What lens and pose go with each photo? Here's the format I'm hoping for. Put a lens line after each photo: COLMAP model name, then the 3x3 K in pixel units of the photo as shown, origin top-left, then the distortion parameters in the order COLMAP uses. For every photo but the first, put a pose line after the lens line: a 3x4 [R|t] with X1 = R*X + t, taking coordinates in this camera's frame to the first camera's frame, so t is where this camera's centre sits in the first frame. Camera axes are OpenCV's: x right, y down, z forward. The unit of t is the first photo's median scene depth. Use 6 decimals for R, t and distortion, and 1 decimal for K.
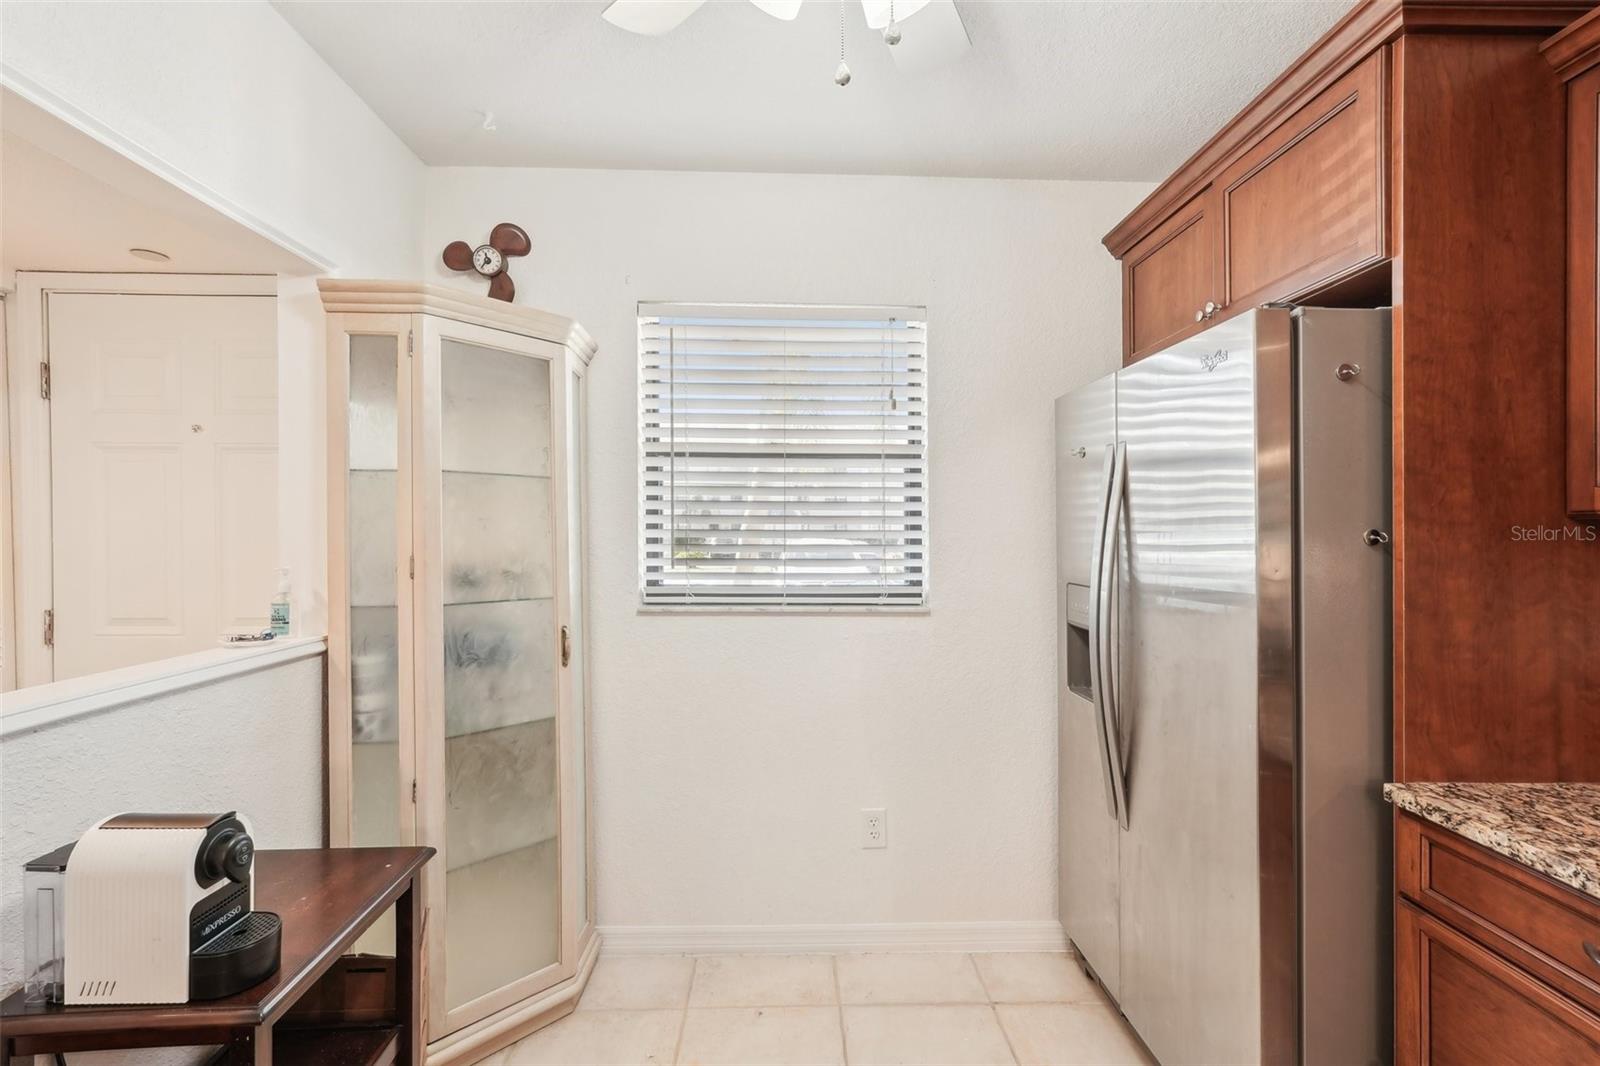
lens RADIAL K [[708.2, 0, 827.2], [0, 708.2, 519.1], [0, 0, 1]] dist [0.011509, 0.000399]
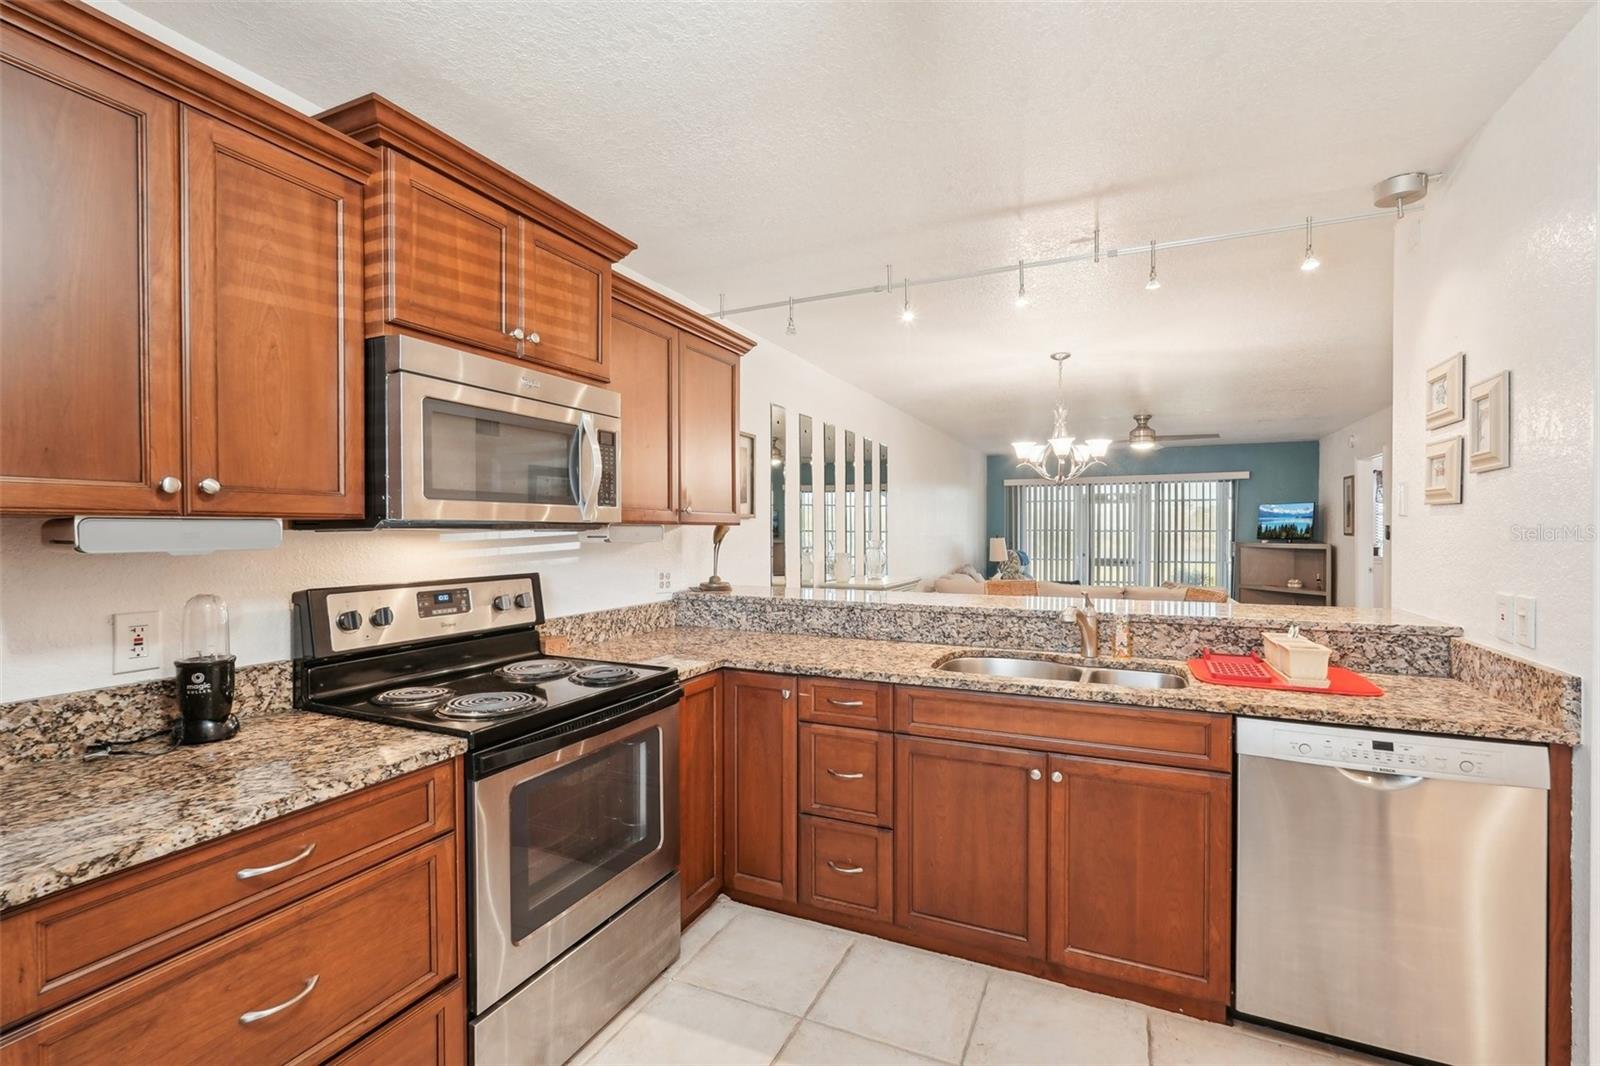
lens RADIAL K [[713.9, 0, 800.0], [0, 713.9, 533.0], [0, 0, 1]] dist [-0.011682, 0.007759]
pose [[-0.887117, -0.002459, 0.461539, -0.242286], [-0.007245, 0.999937, -0.008598, 0.019287], [-0.461488, -0.010971, -0.887078, 1.236987]]
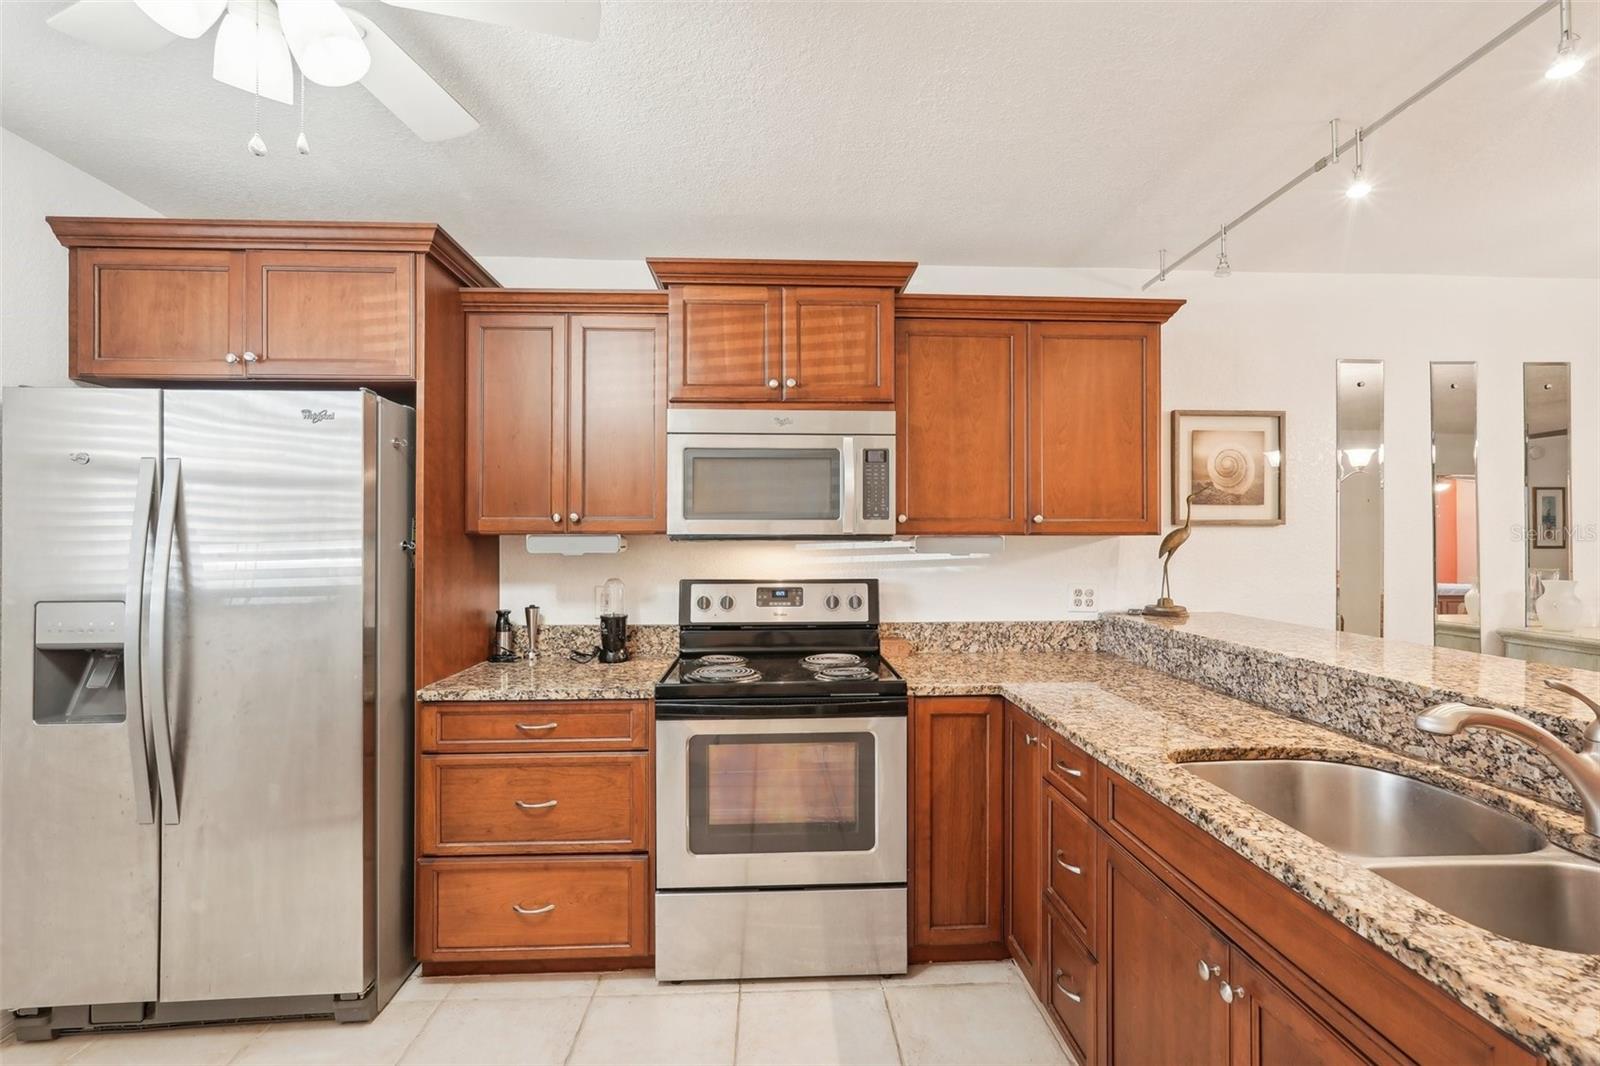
lens RADIAL K [[705.5, 0, 805.2], [0, 705.5, 534.2], [0, 0, 1]] dist [0.000970, 0.000536]
pose [[-0.001434, 0.010535, 0.999943, -0.884309], [-0.014307, 0.999842, -0.010555, 0.003842], [-0.999897, -0.014322, -0.001283, 0.076003]]
